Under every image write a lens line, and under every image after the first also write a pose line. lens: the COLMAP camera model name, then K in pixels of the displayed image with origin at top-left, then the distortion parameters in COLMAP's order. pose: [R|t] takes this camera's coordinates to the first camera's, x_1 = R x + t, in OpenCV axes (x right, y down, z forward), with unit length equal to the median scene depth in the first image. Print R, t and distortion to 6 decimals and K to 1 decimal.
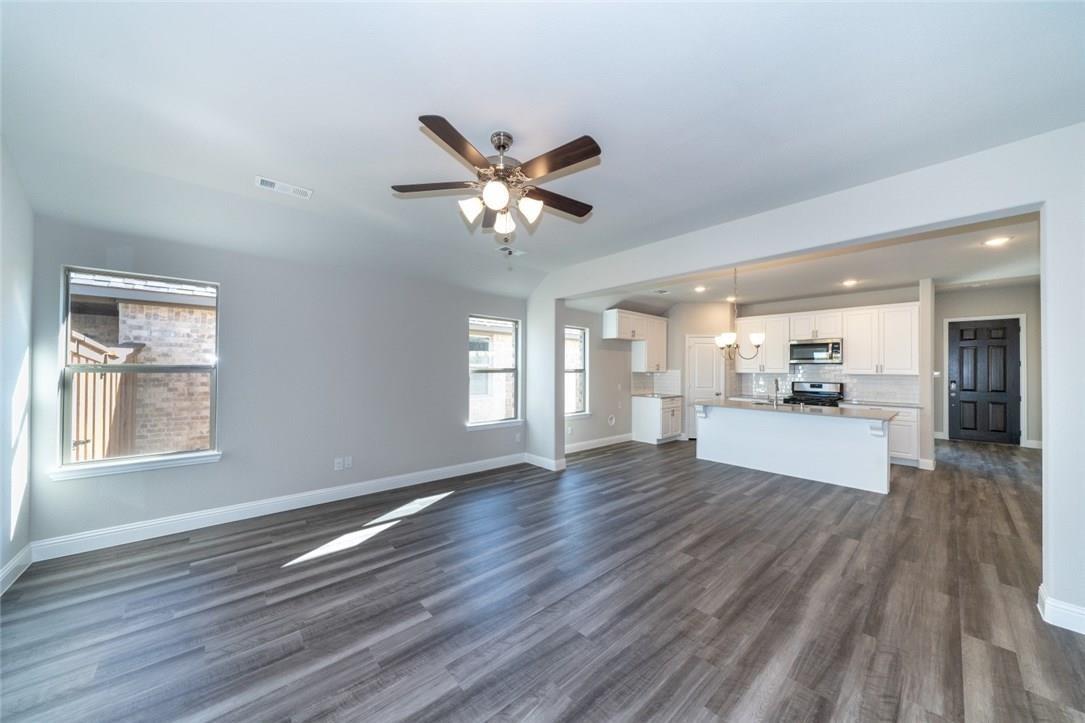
lens RADIAL K [[367.6, 0, 536.6], [0, 367.6, 366.4], [0, 0, 1]] dist [-0.007917, 0.000239]
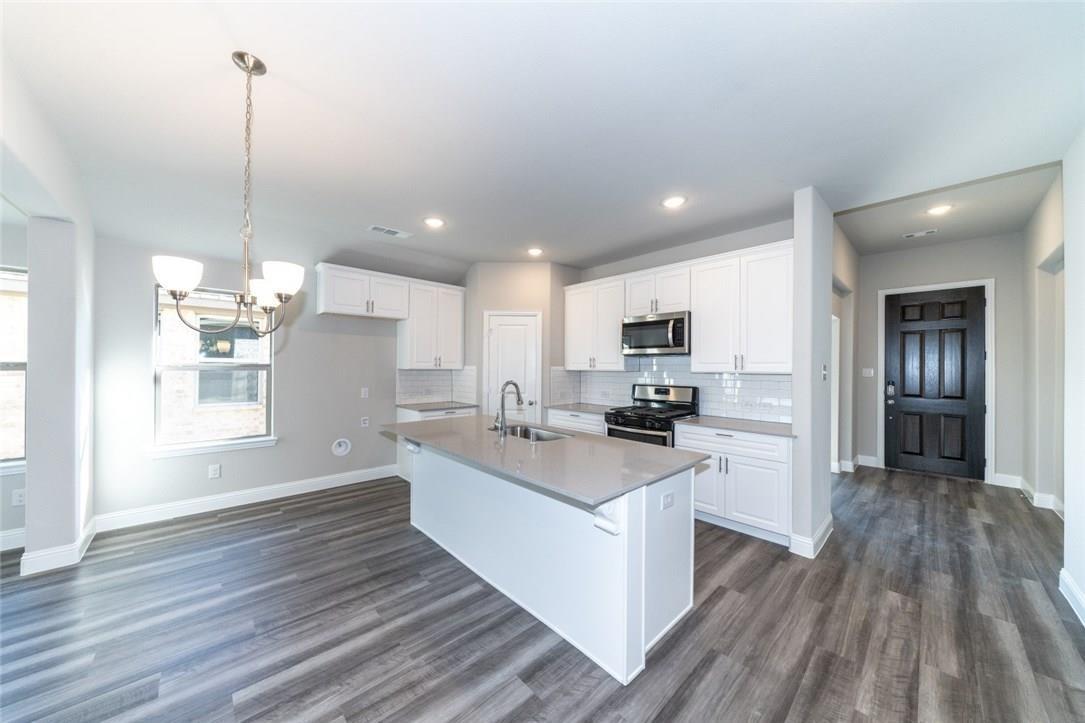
lens RADIAL K [[367.6, 0, 536.6], [0, 367.6, 366.4], [0, 0, 1]] dist [-0.007917, 0.000239]
pose [[0.999646, -0.000095, 0.026599, 0.511403], [-0.000120, 0.999968, 0.008060, 0.006438], [-0.026599, -0.008060, 0.999614, 0.370157]]
